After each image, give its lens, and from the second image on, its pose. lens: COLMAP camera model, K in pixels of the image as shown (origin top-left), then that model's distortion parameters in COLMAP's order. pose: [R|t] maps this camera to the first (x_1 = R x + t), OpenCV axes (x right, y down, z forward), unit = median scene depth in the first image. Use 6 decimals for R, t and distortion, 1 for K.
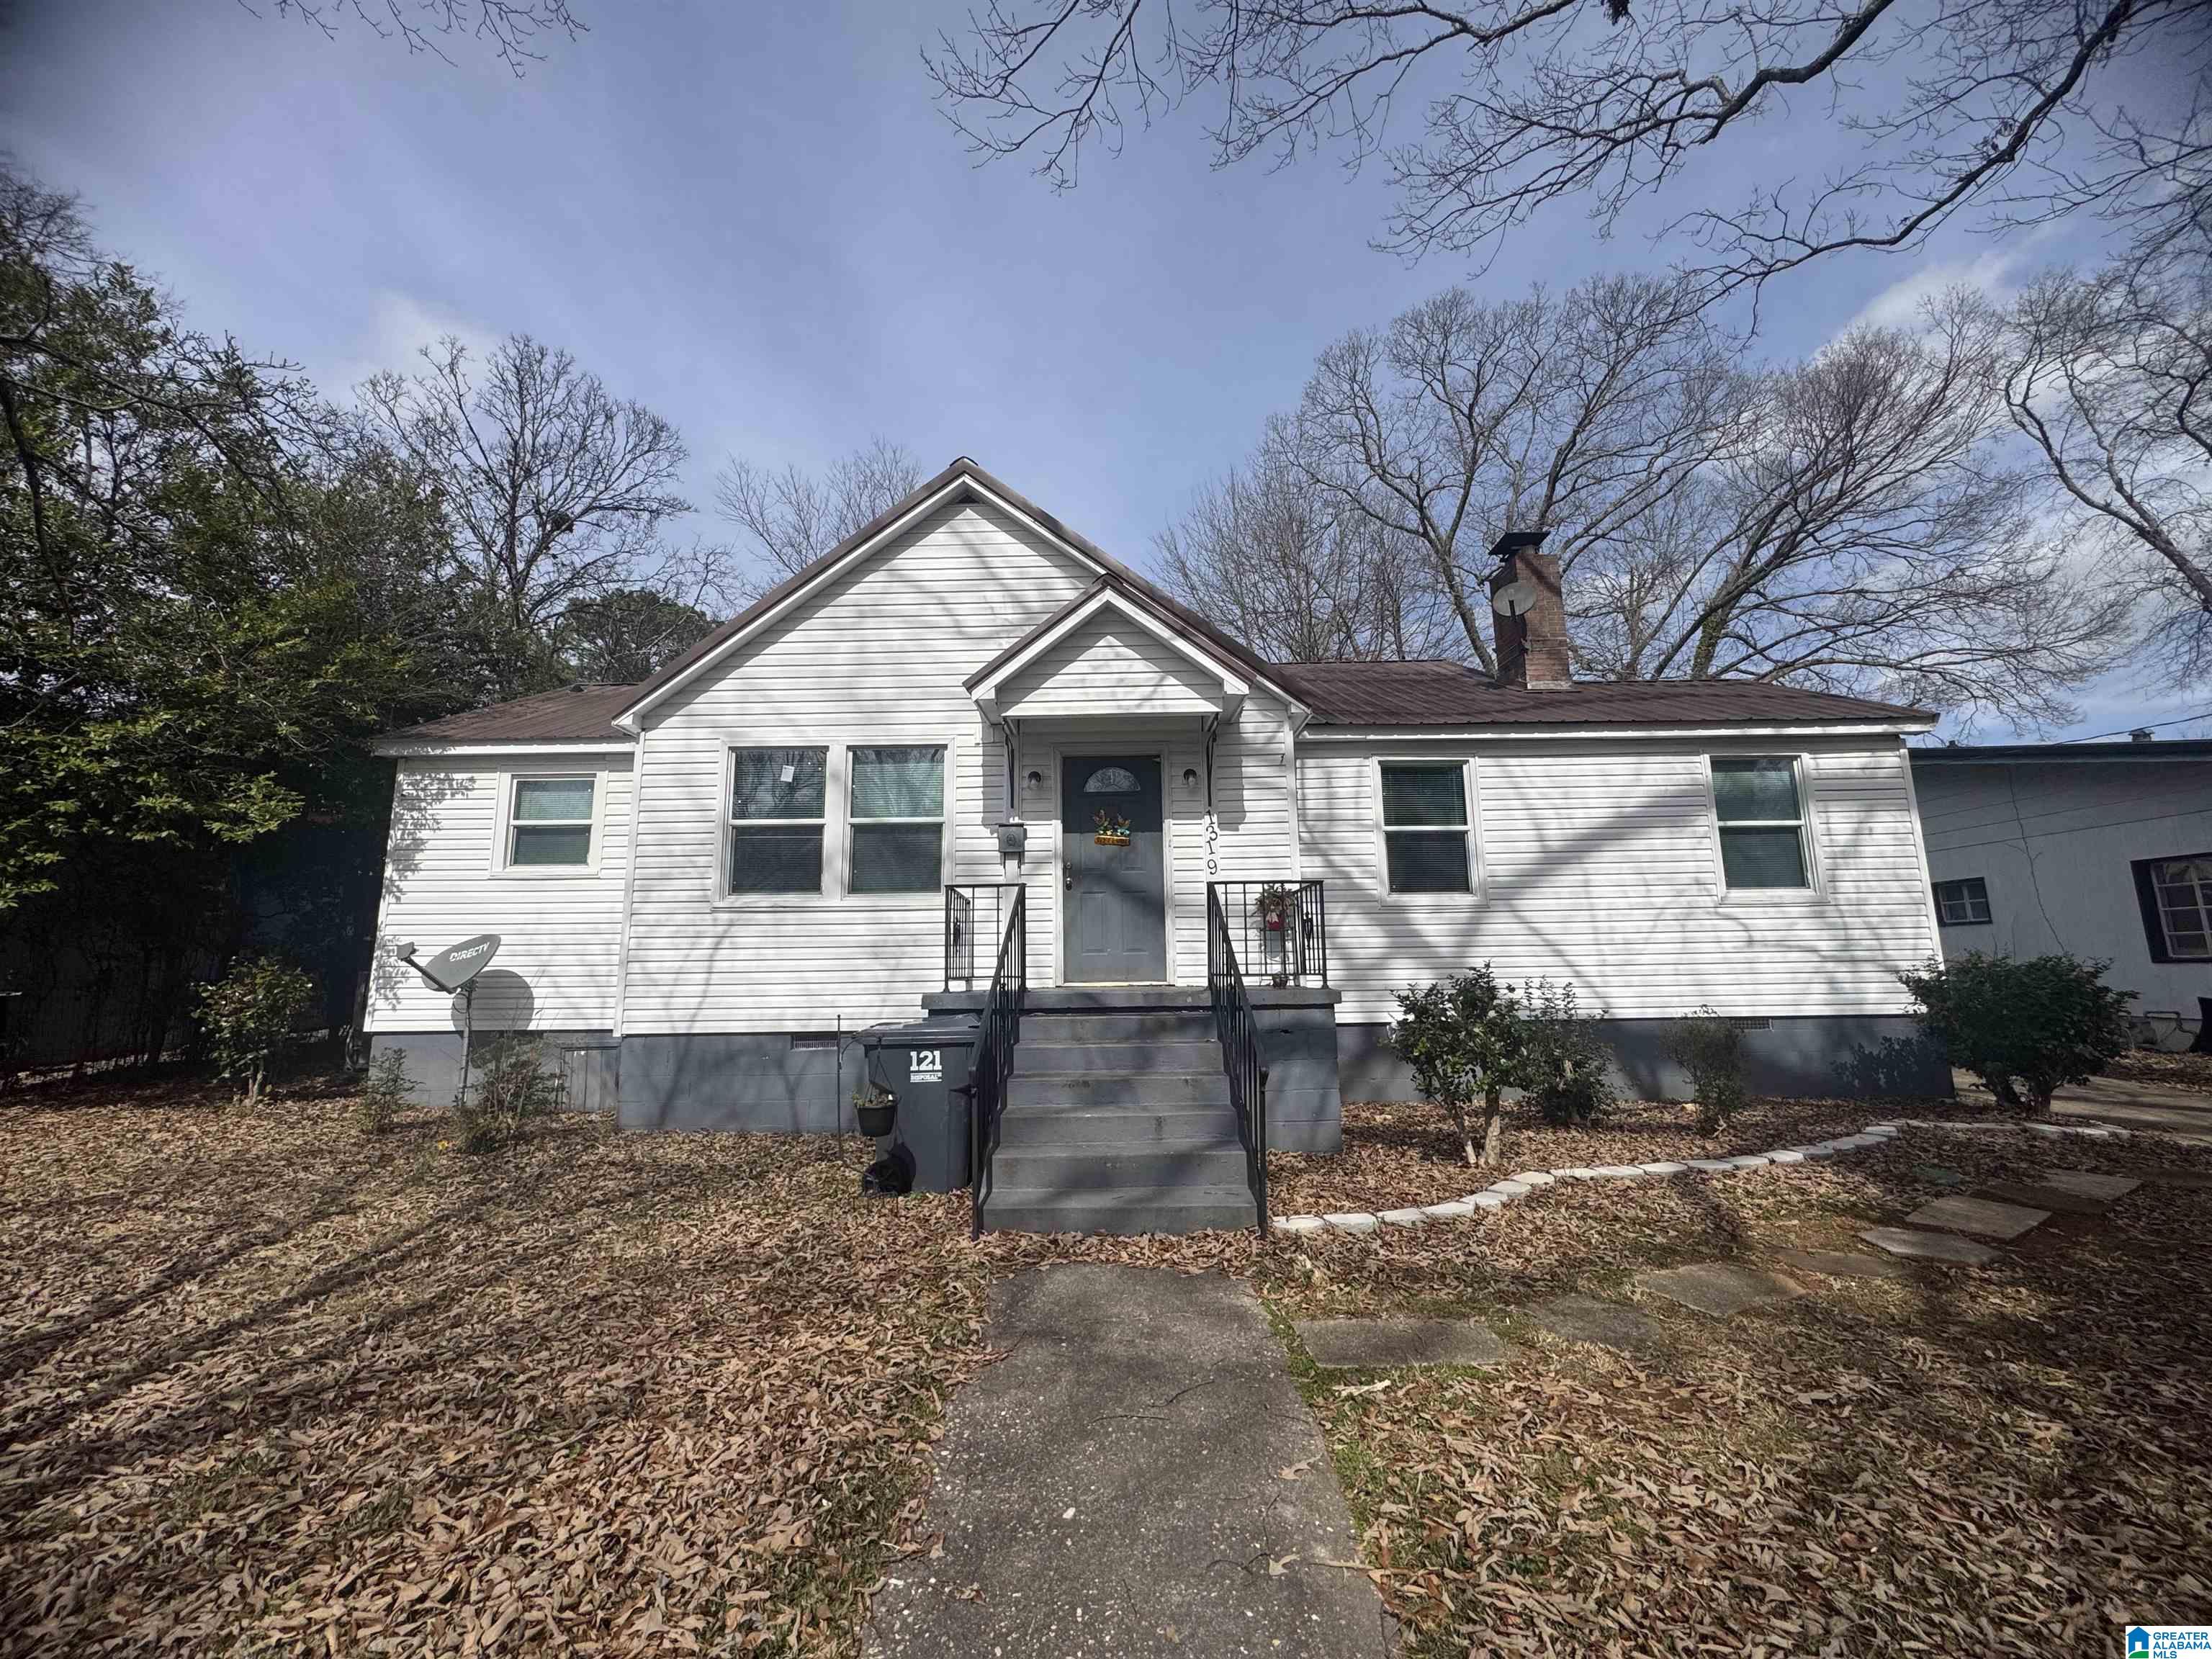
lens RADIAL K [[883.5, 0, 1103.0], [0, 883.5, 821.0], [0, 0, 1]] dist [-0.003282, 0.000375]
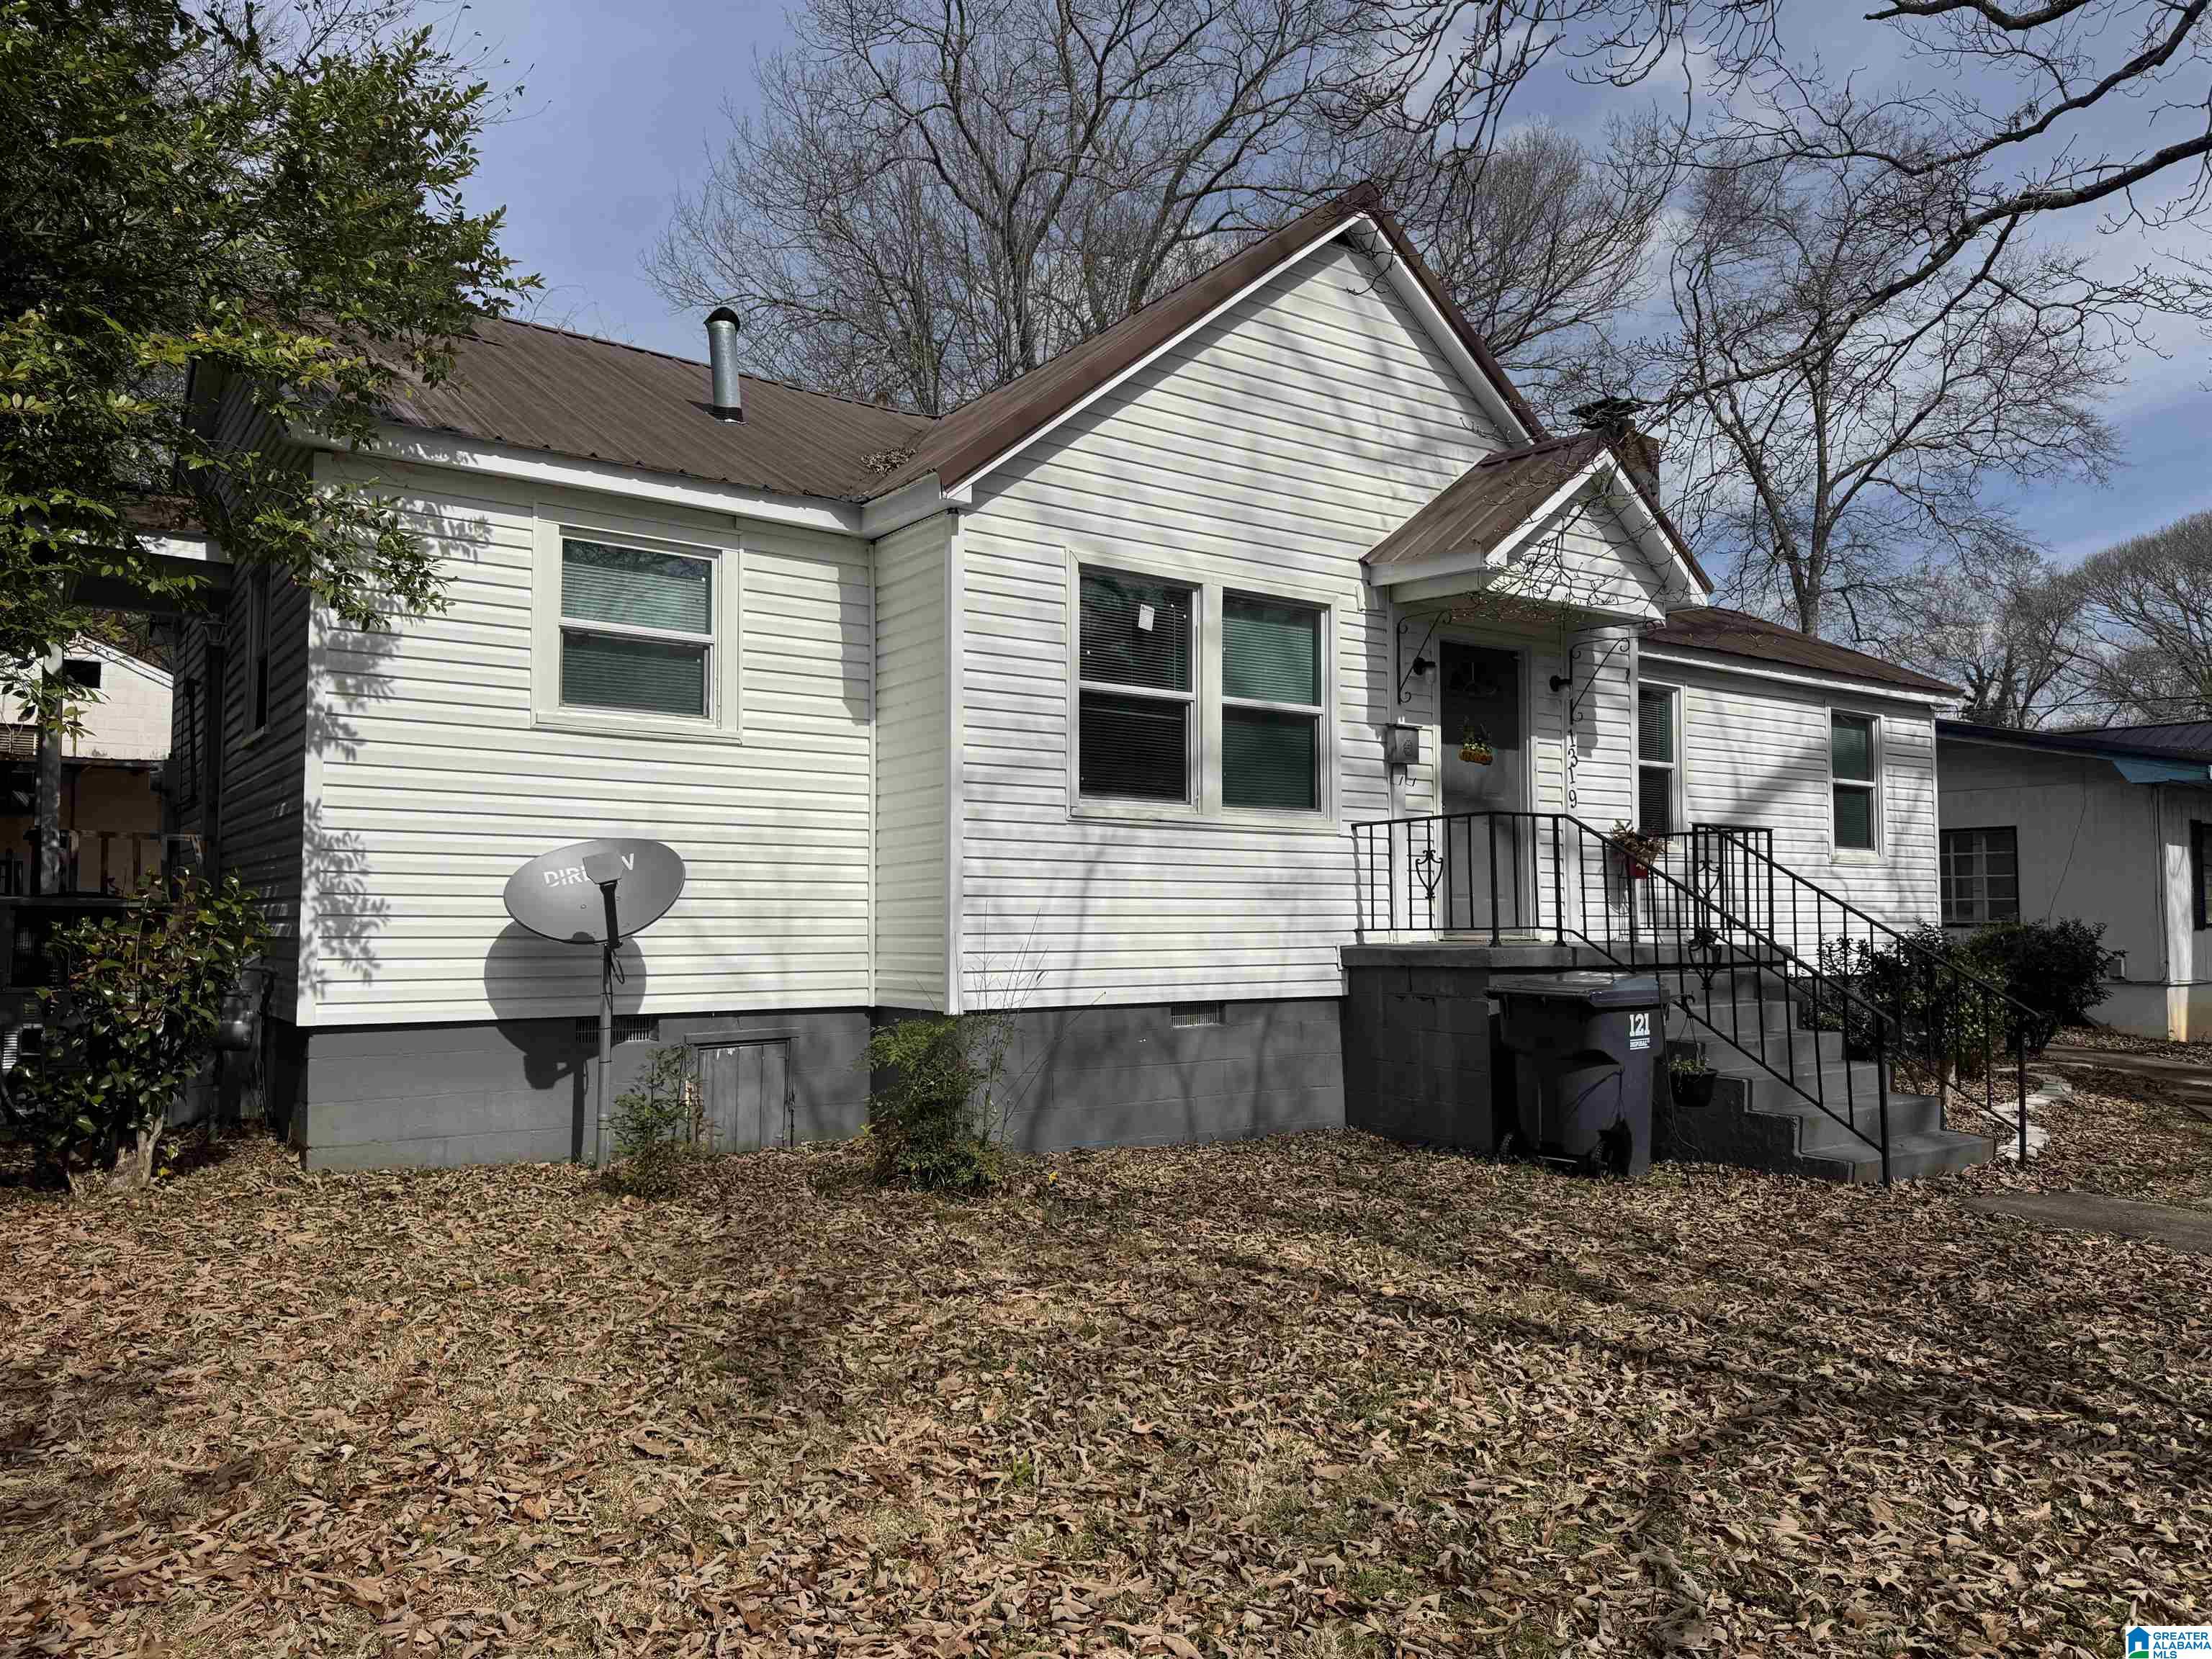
lens RADIAL K [[1565.0, 0, 1099.4], [0, 1565.0, 820.6], [0, 0, 1]] dist [0.040171, -0.033099]
pose [[0.807927, 0.051252, 0.587049, -1.014217], [-0.112357, 0.991333, 0.068083, 0.020239], [-0.578472, -0.120965, 0.806683, 0.065087]]
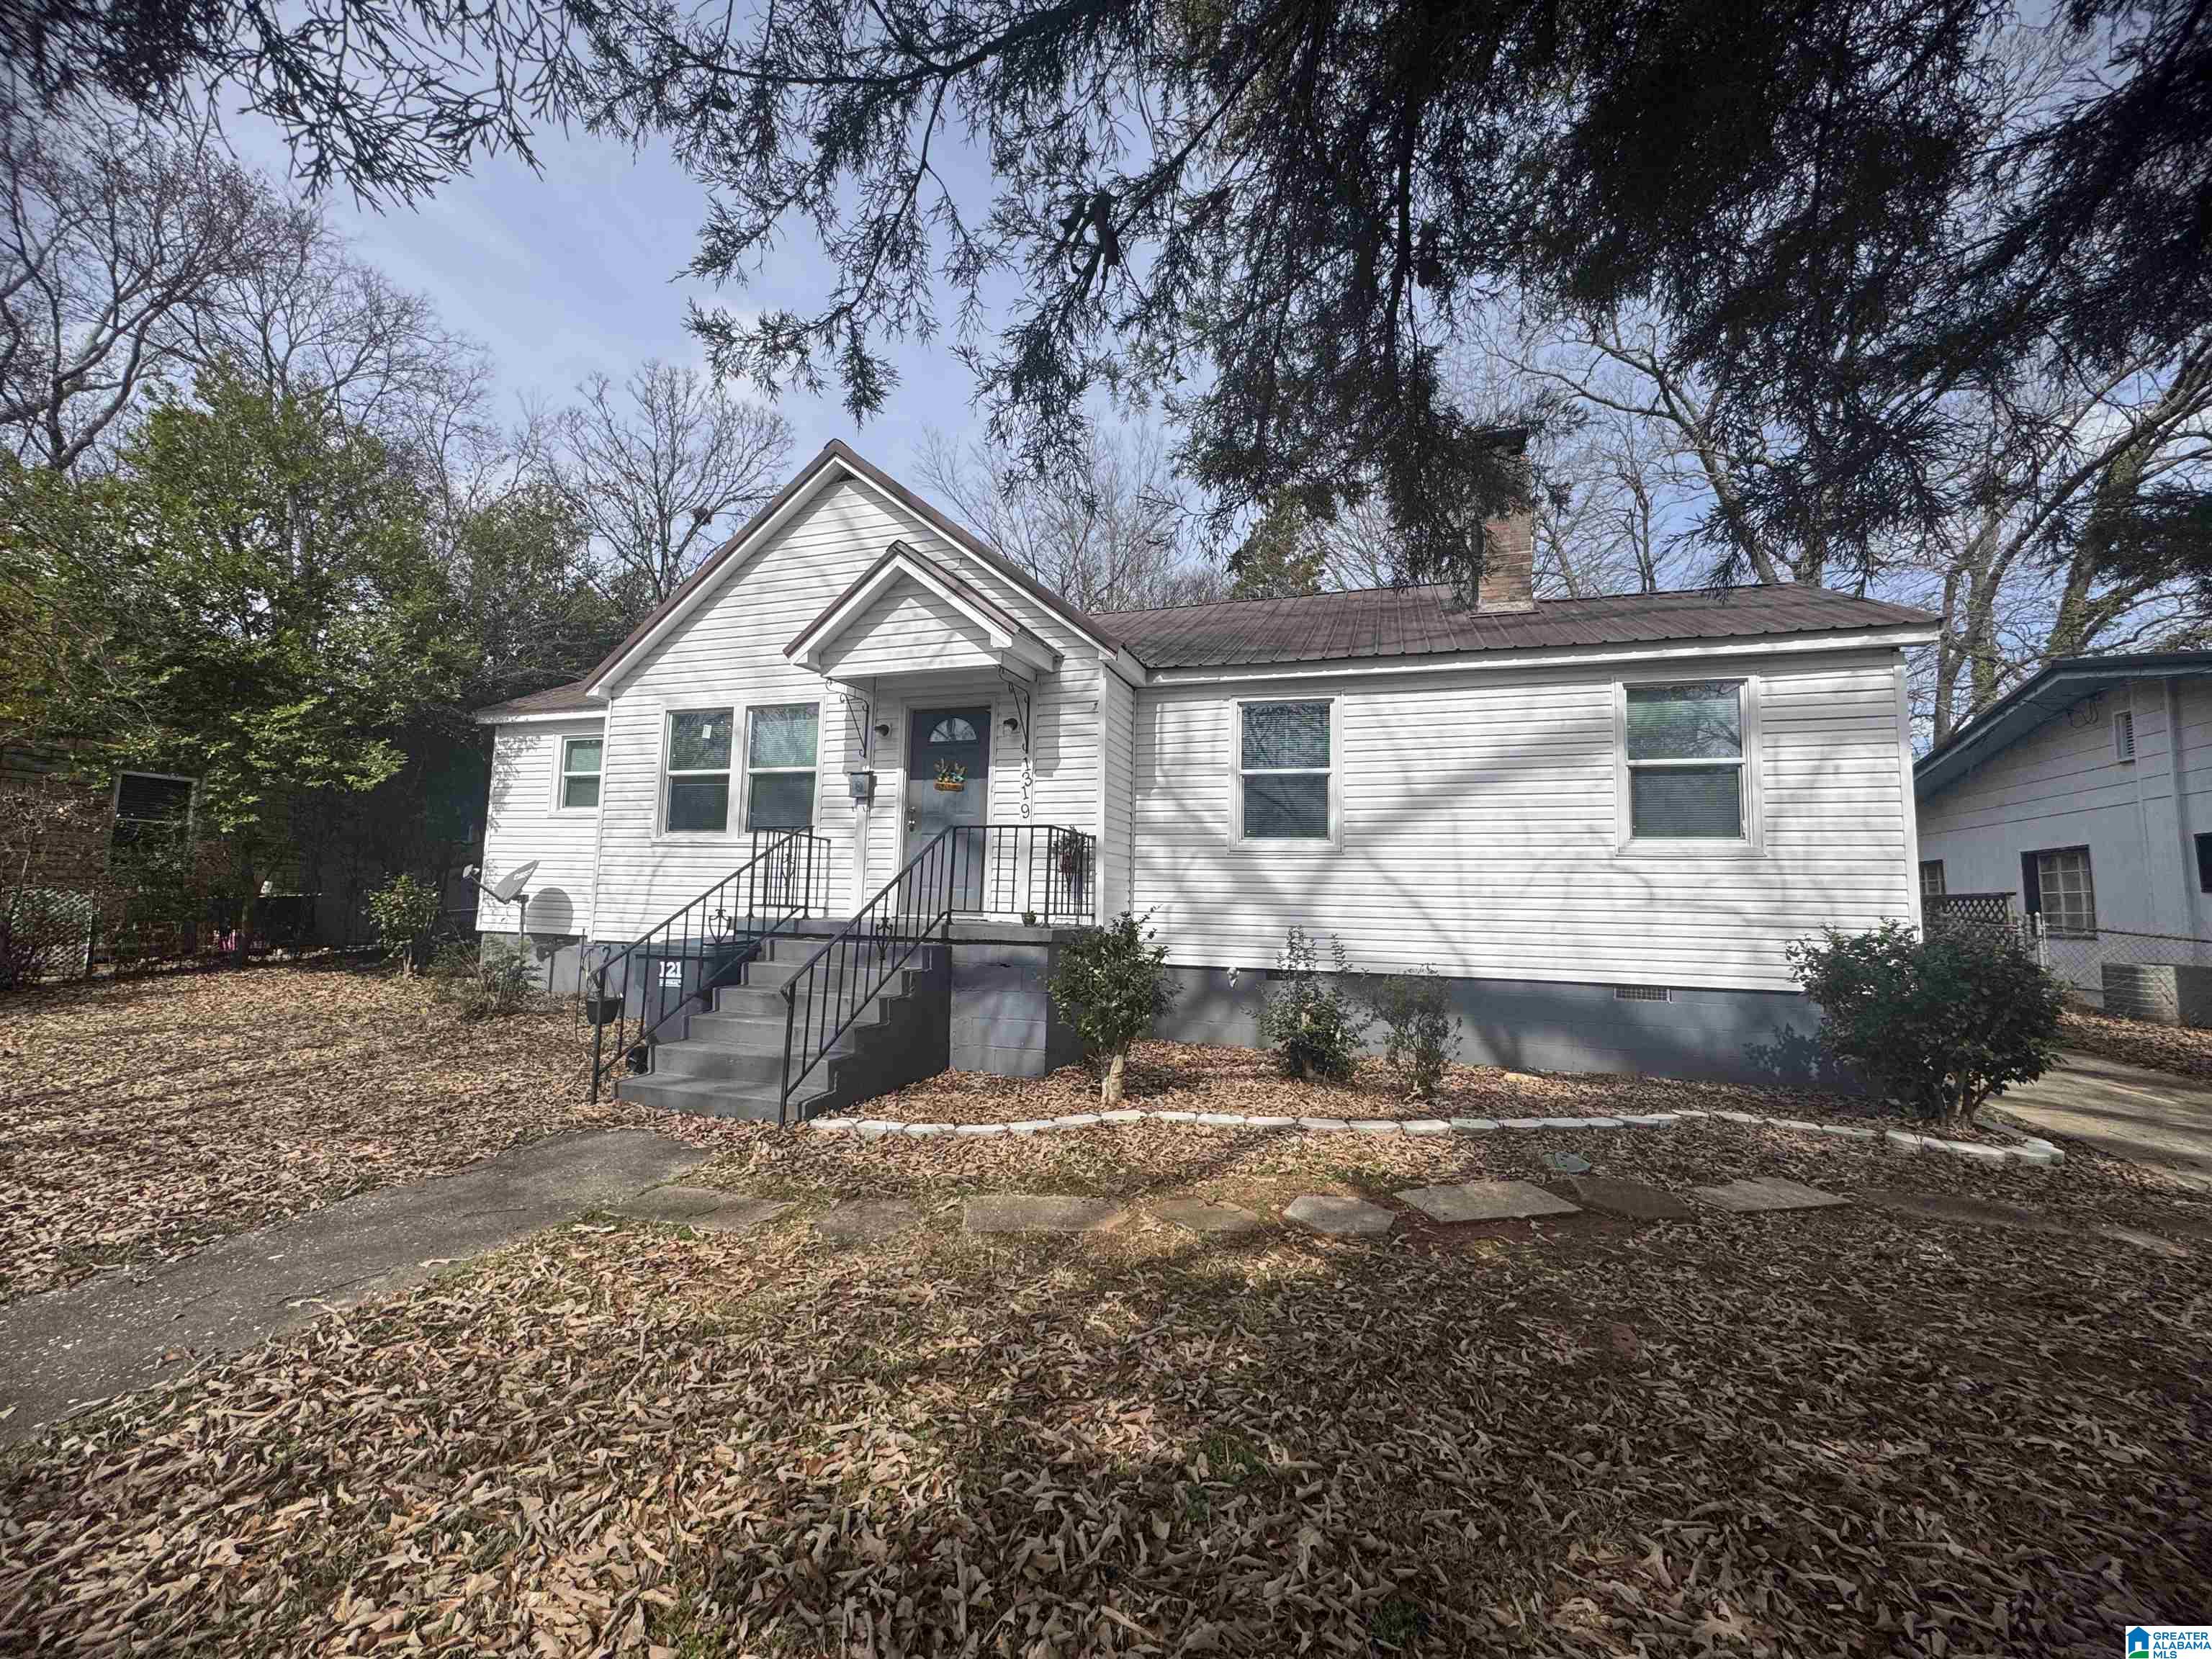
lens RADIAL K [[883.5, 0, 1101.5], [0, 883.5, 818.5], [0, 0, 1]] dist [-0.003282, 0.000375]
pose [[0.952158, 0.006708, -0.305532, 0.493513], [0.014064, 0.997738, 0.065735, -0.006722], [0.305282, -0.066887, 0.949910, 0.020617]]
